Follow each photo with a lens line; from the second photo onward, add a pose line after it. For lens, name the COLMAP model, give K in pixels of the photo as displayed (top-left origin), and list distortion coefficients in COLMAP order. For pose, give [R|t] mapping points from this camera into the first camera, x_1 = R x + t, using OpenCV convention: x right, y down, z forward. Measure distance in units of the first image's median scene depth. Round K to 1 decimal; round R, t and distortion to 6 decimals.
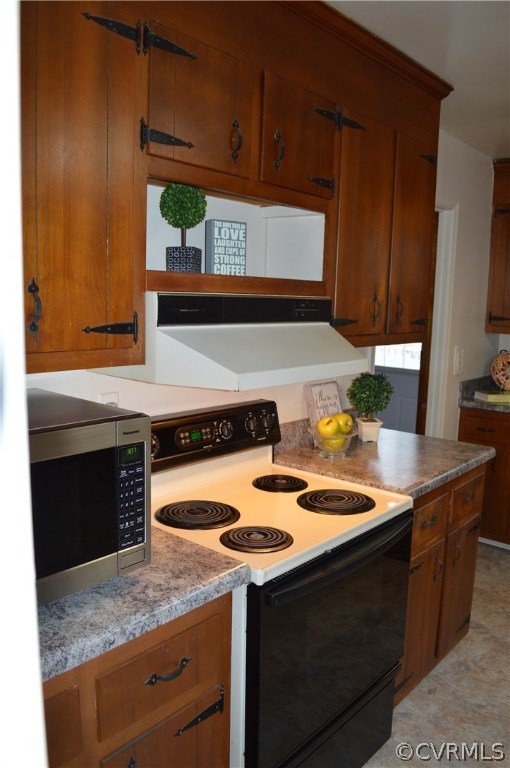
lens RADIAL K [[618.1, 0, 254.6], [0, 618.1, 386.4], [0, 0, 1]] dist [-0.084899, 0.019856]
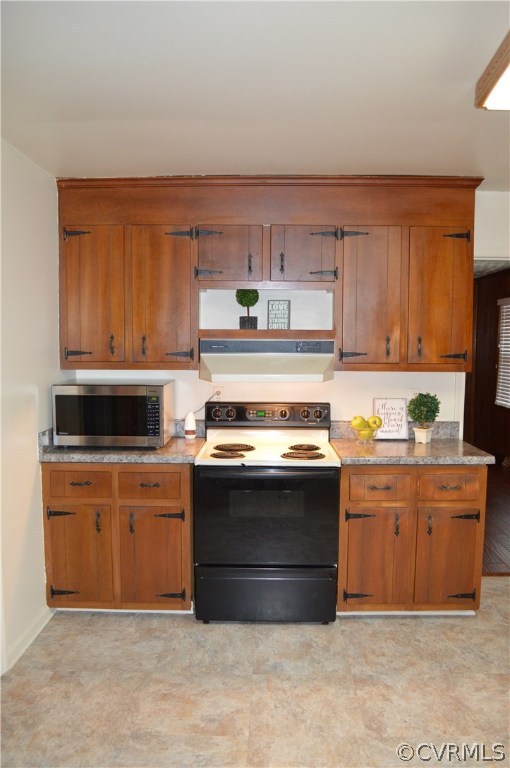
lens RADIAL K [[618.1, 0, 256.1], [0, 618.1, 383.2], [0, 0, 1]] dist [-0.084899, 0.019856]
pose [[0.627931, 0.028116, -0.777761, 1.317069], [-0.099668, 0.994024, -0.044533, 0.070212], [0.771861, 0.105482, 0.626980, -0.200659]]
